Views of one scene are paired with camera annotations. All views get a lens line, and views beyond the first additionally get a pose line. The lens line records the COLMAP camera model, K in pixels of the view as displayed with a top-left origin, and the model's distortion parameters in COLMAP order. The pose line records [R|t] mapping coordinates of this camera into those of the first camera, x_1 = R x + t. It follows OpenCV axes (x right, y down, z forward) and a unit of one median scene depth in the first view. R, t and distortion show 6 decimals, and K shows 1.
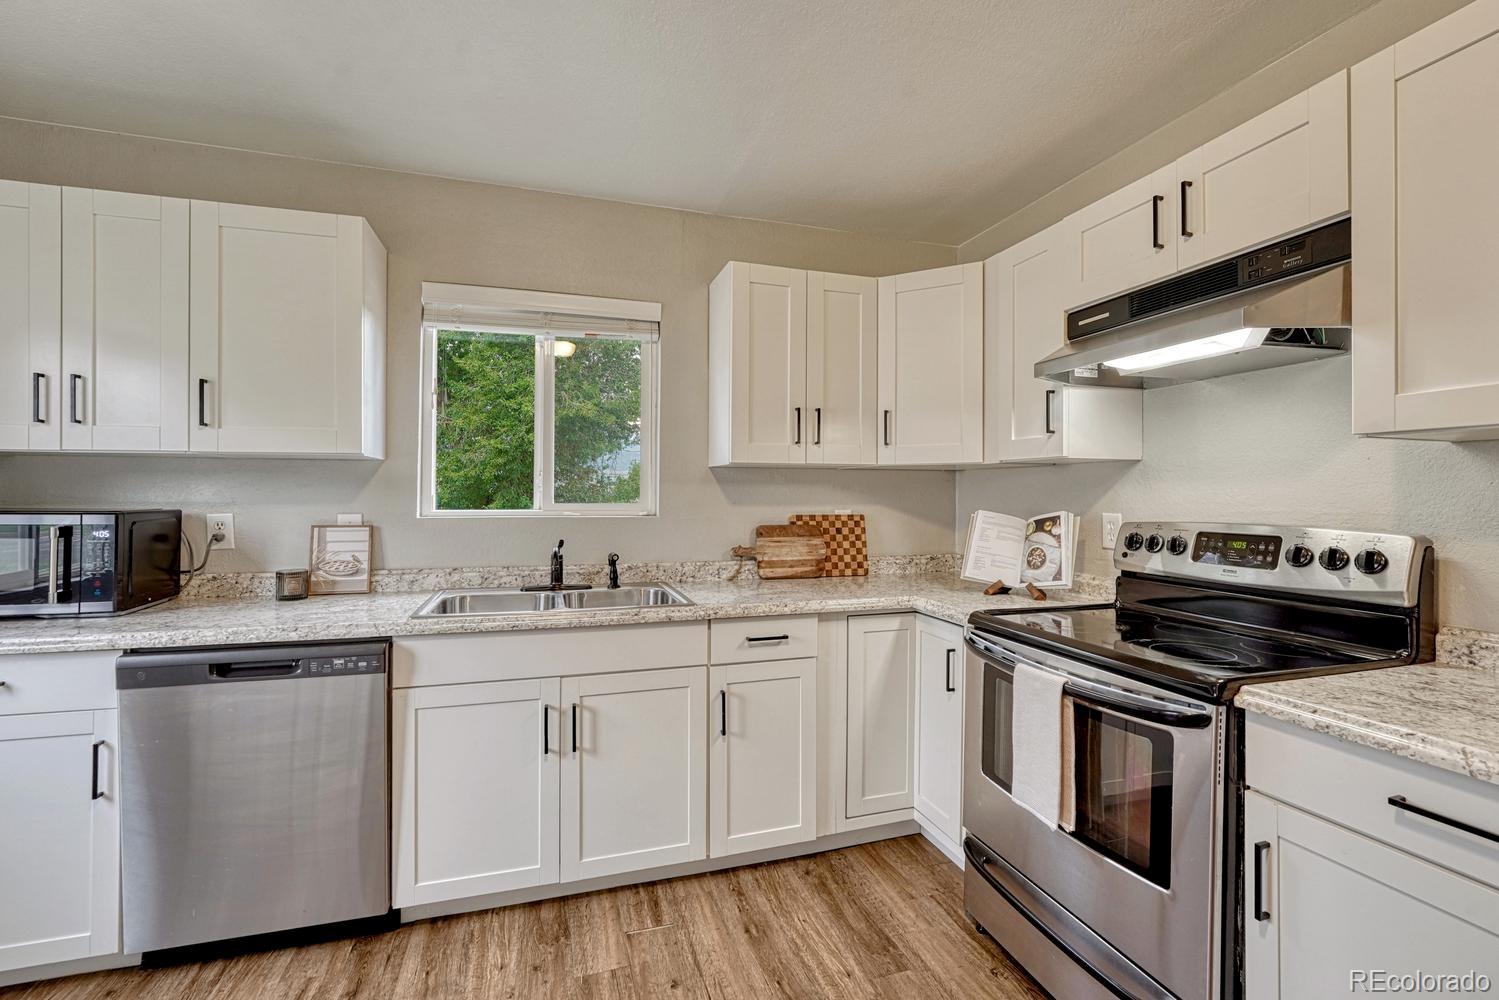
lens RADIAL K [[648.4, 0, 743.3], [0, 648.4, 495.3], [0, 0, 1]] dist [-0.013092, 0.000850]
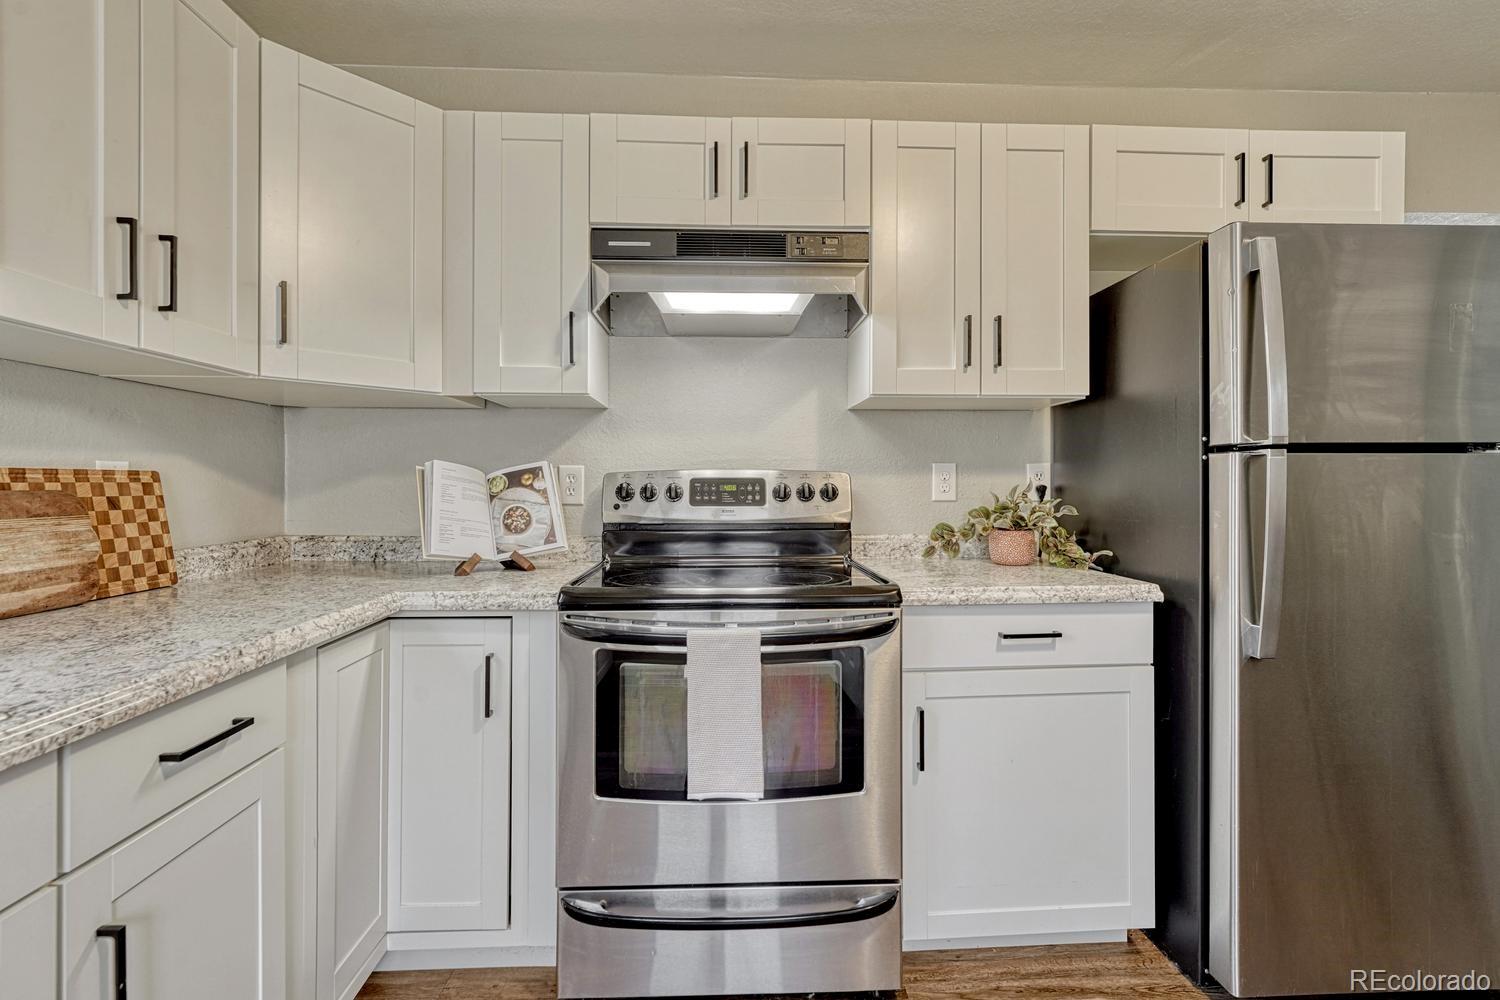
lens RADIAL K [[665.5, 0, 748.7], [0, 665.5, 489.5], [0, 0, 1]] dist [0.000591, 0.000242]
pose [[0.251918, -0.012664, 0.967666, -0.277871], [0.003671, 0.999920, 0.012130, 0.051762], [-0.967742, 0.000497, 0.251944, 0.527020]]
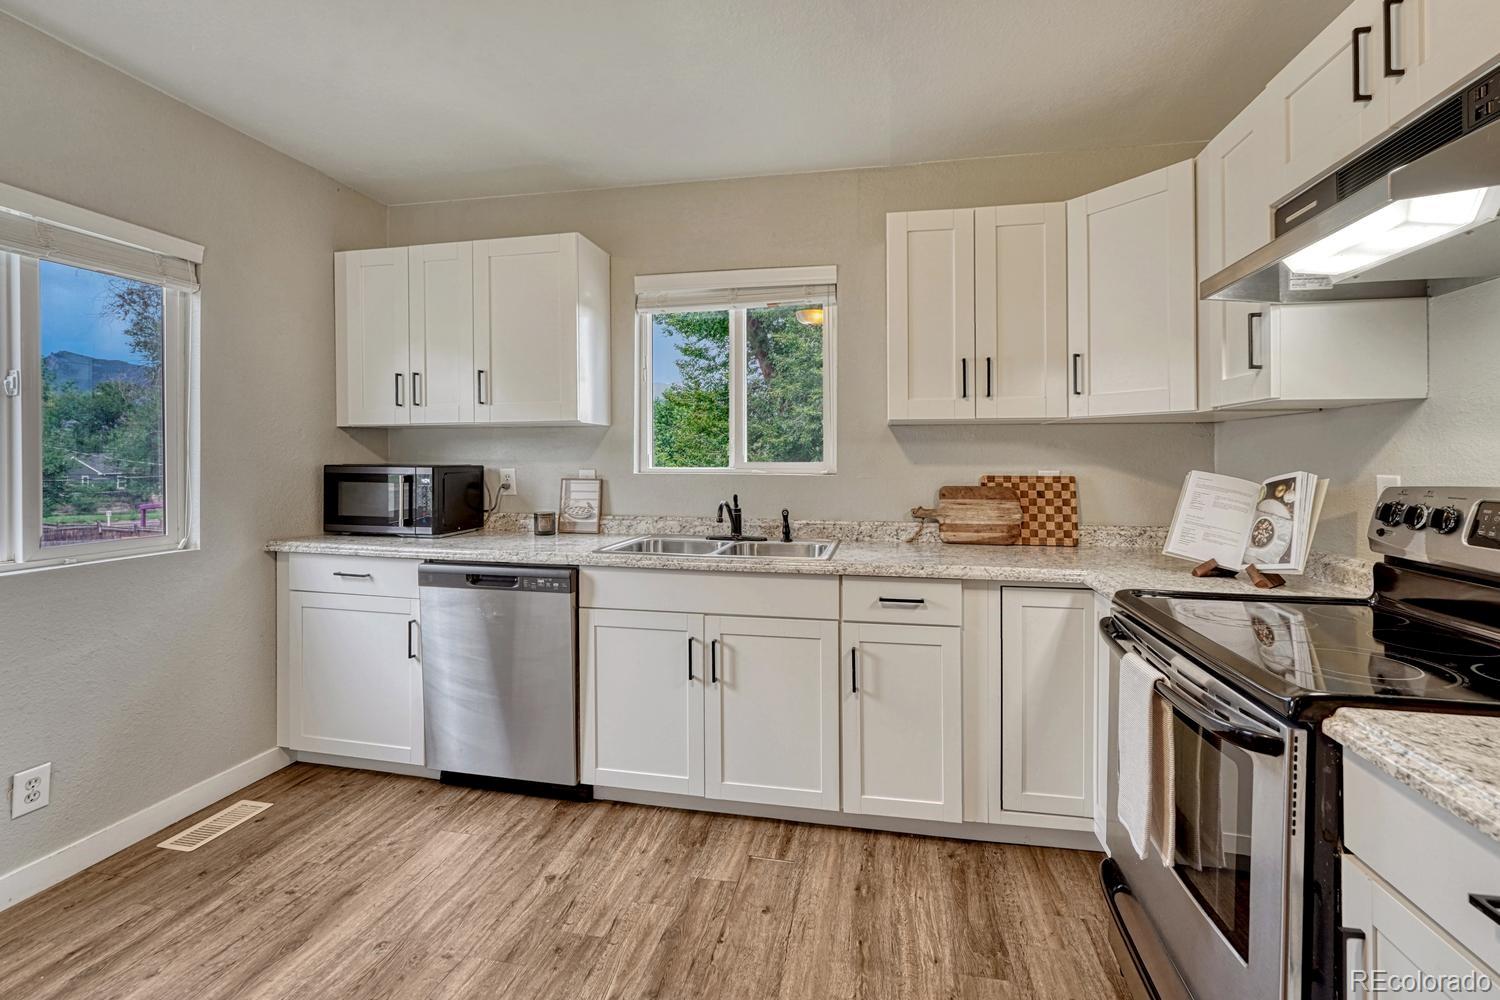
lens RADIAL K [[664.6, 0, 758.5], [0, 664.6, 466.1], [0, 0, 1]] dist [-0.011186, 0.000341]
pose [[0.879101, 0.003828, -0.476621, 0.307531], [-0.000225, 0.999971, 0.007617, 0.012473], [0.476636, -0.006589, 0.879076, 0.027688]]
